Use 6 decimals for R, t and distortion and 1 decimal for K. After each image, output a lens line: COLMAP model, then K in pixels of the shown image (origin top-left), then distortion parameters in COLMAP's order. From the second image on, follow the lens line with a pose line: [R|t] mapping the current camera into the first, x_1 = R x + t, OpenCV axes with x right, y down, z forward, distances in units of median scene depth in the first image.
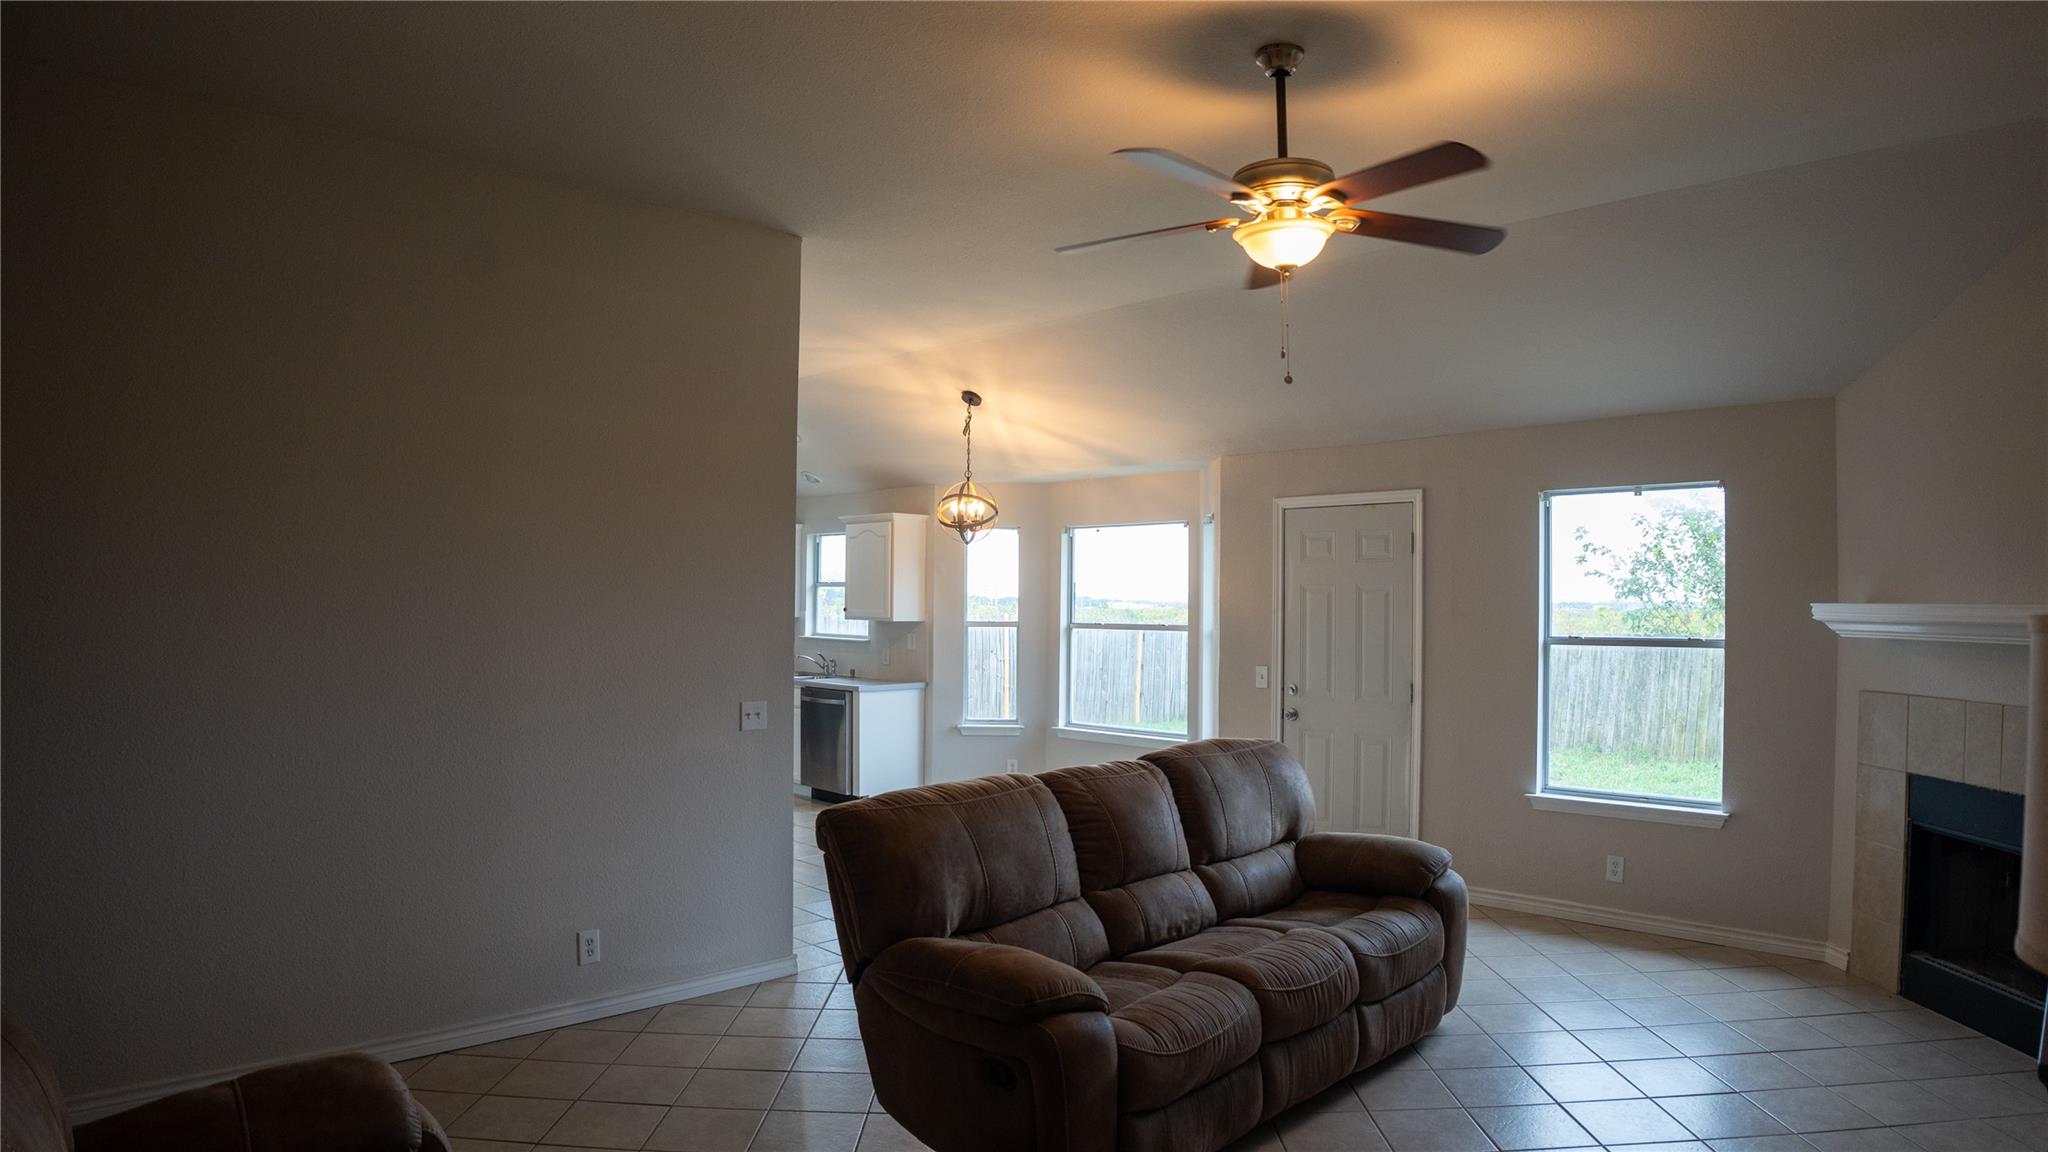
lens RADIAL K [[1194.7, 0, 1015.9], [0, 1194.7, 575.4], [0, 0, 1]] dist [-0.118847, 0.003434]
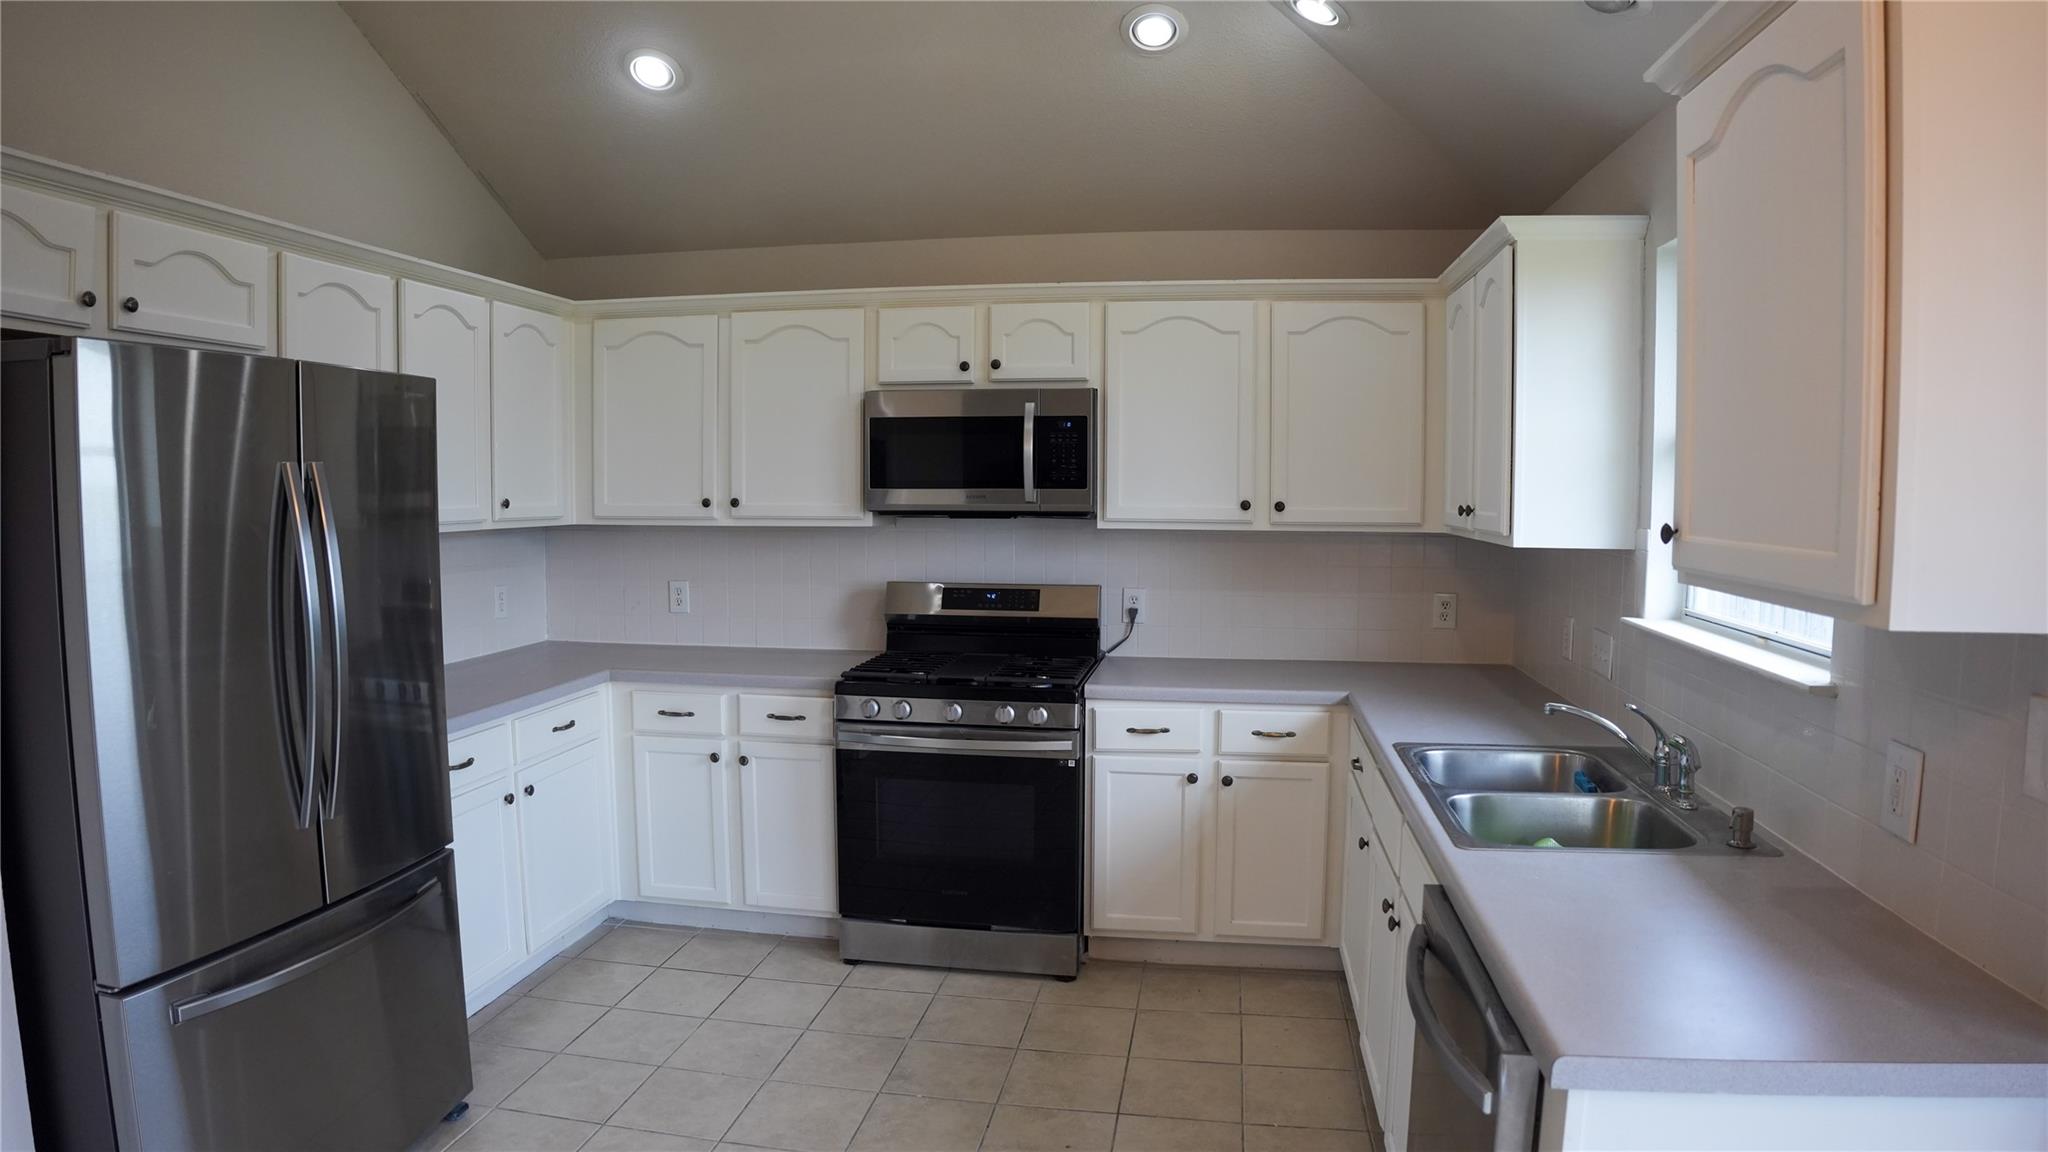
lens RADIAL K [[1194.7, 0, 1015.9], [0, 1194.7, 575.4], [0, 0, 1]] dist [-0.118847, 0.003434]
pose [[0.599256, 0.053346, -0.798778, -0.064245], [0.017309, 0.996681, 0.079548, 0.020652], [0.800370, -0.061495, 0.596344, 0.911394]]
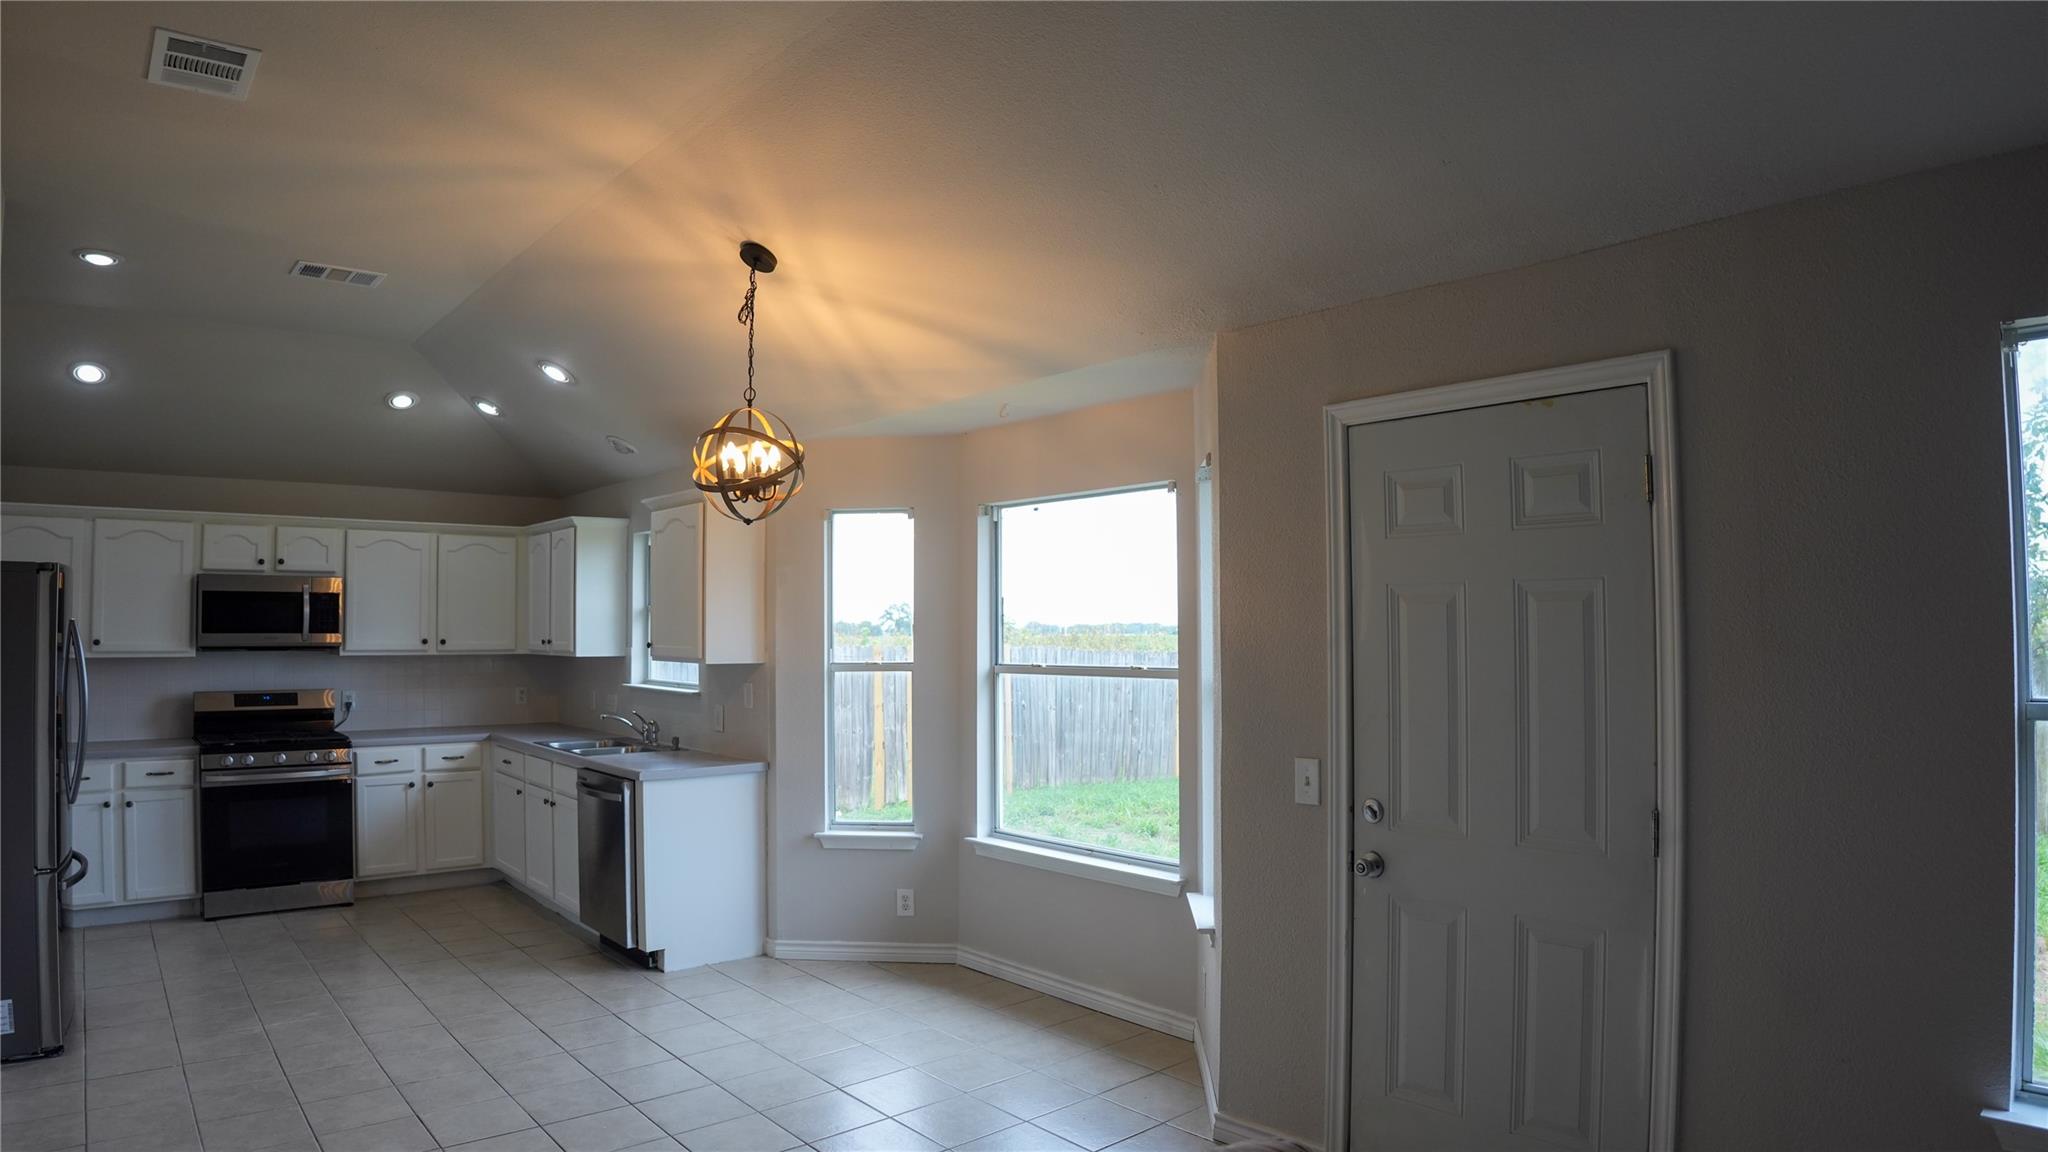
lens RADIAL K [[1194.7, 0, 1015.9], [0, 1194.7, 575.4], [0, 0, 1]] dist [-0.118847, 0.003434]
pose [[0.998180, -0.016379, -0.058046, 0.100490], [0.015012, 0.999601, -0.023916, 0.010345], [0.058414, 0.023001, 0.998027, 0.435961]]
